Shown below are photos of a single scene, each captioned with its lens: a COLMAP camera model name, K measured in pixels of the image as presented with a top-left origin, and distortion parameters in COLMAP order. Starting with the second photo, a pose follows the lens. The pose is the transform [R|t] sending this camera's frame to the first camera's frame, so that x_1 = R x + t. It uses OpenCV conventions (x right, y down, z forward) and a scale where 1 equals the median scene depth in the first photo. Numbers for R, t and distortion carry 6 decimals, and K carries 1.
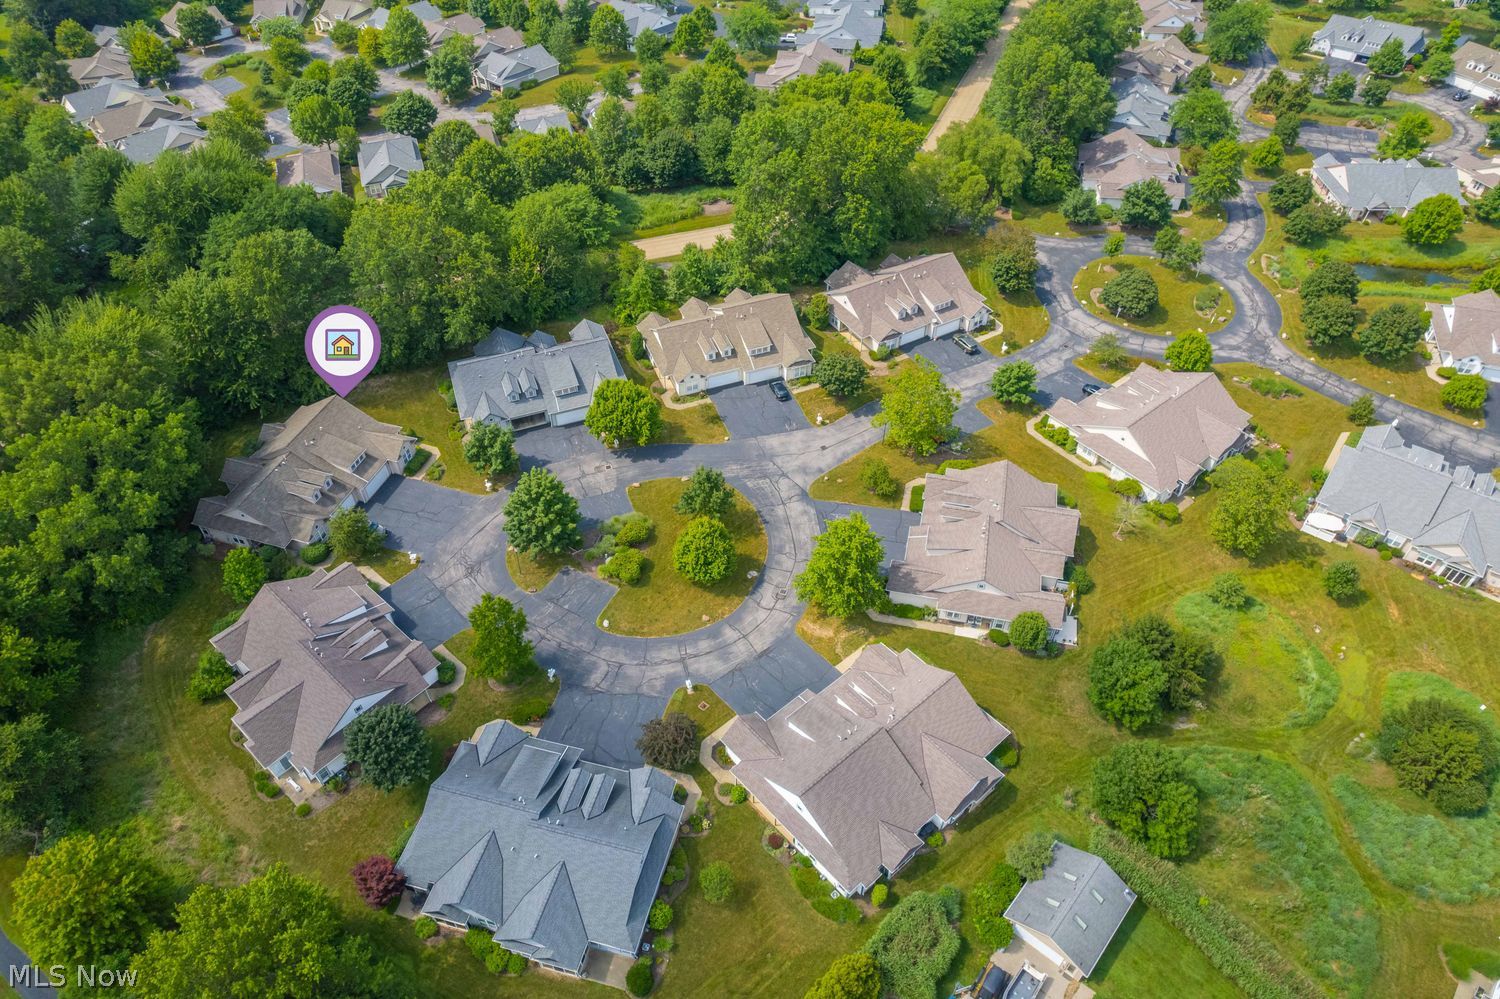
lens RADIAL K [[1015.0, 0, 721.7], [0, 1015.0, 502.9], [0, 0, 1]] dist [-0.089386, 0.081547]
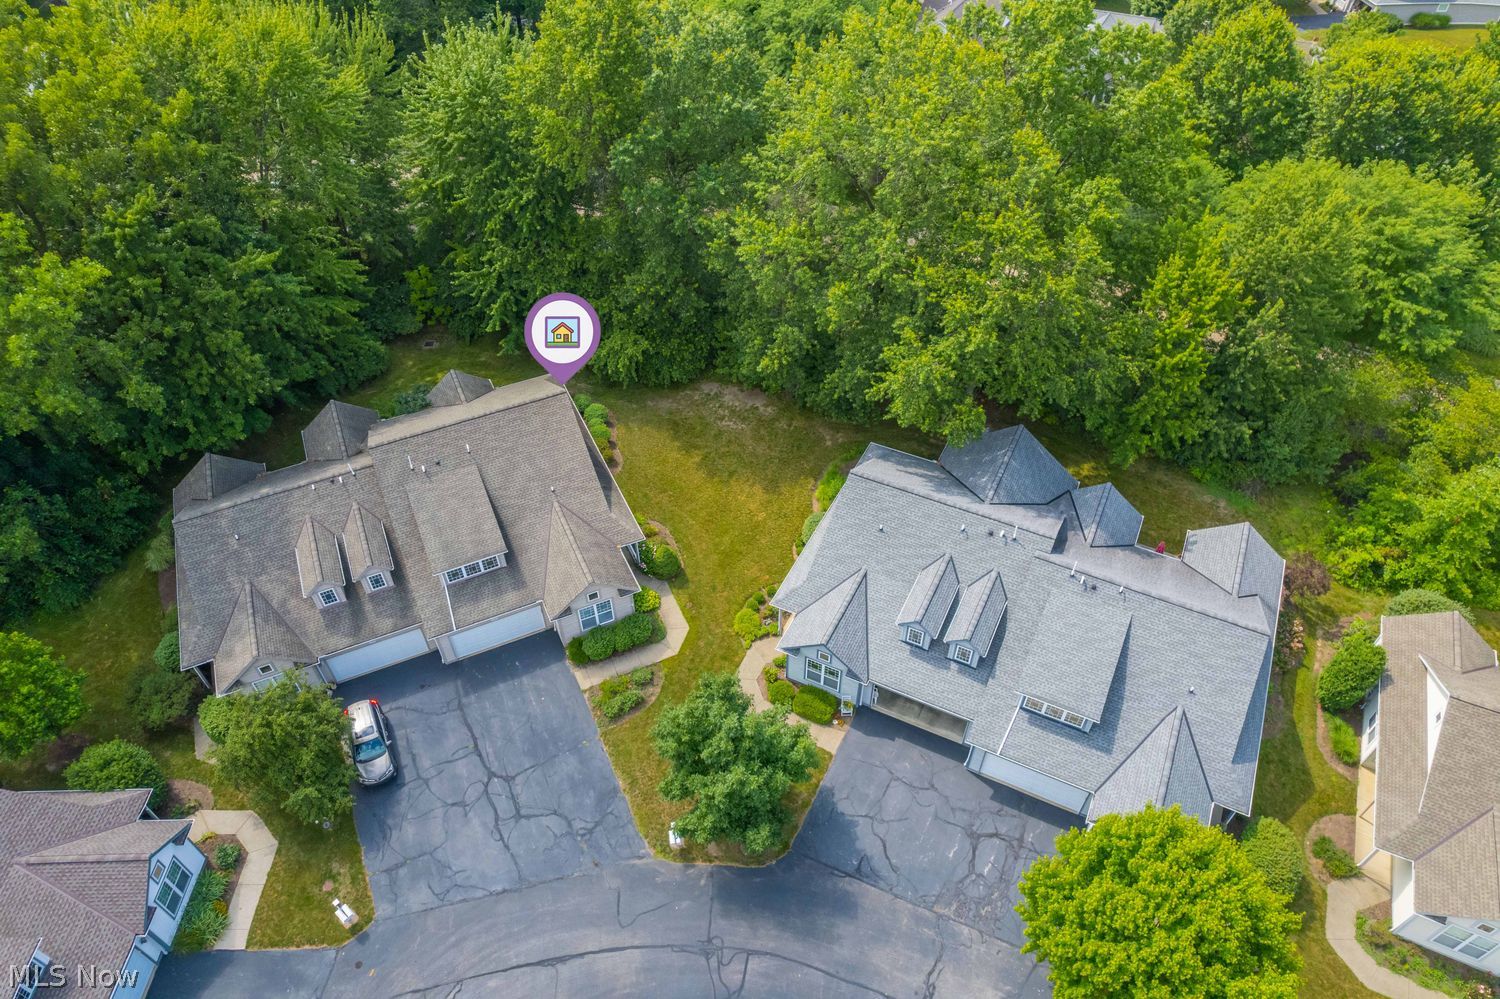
lens RADIAL K [[1015.0, 0, 721.7], [0, 1015.0, 502.9], [0, 0, 1]] dist [-0.089386, 0.081547]
pose [[0.698547, 0.517220, -0.494485, -0.097370], [-0.504833, 0.845969, 0.171698, -0.157157], [0.507125, 0.129694, 0.852059, 0.618989]]
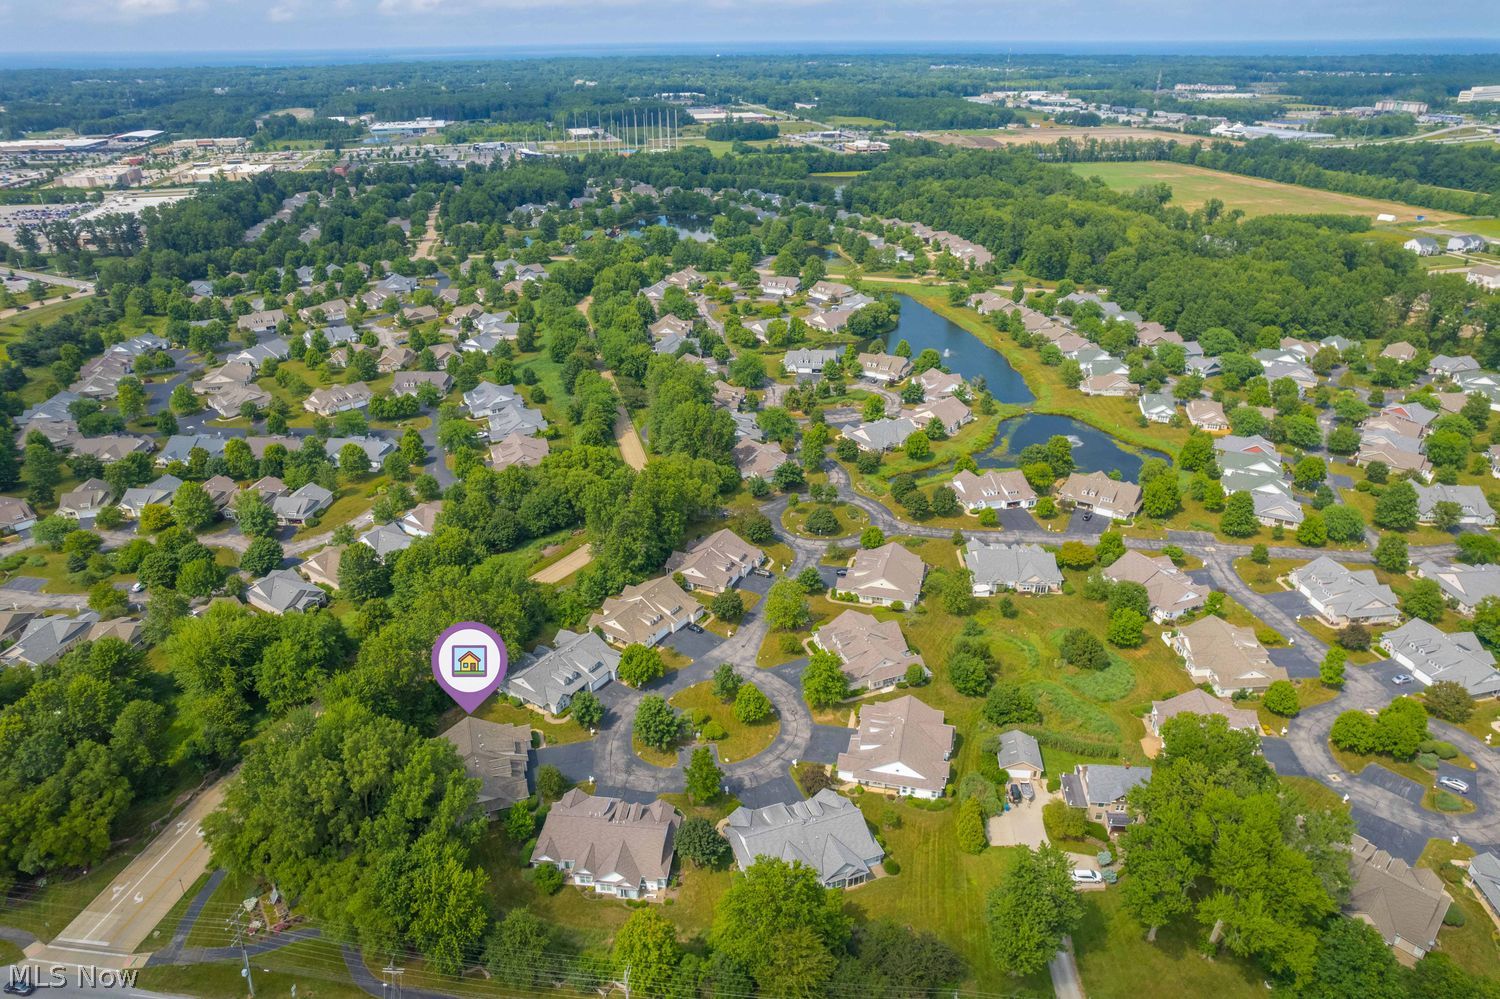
lens RADIAL K [[1015.0, 0, 721.7], [0, 1015.0, 502.9], [0, 0, 1]] dist [-0.089386, 0.081547]
pose [[0.818354, -0.250618, 0.517192, -0.693316], [0.401568, 0.893136, -0.202611, 0.056234], [-0.411144, 0.373496, 0.831542, -0.449676]]
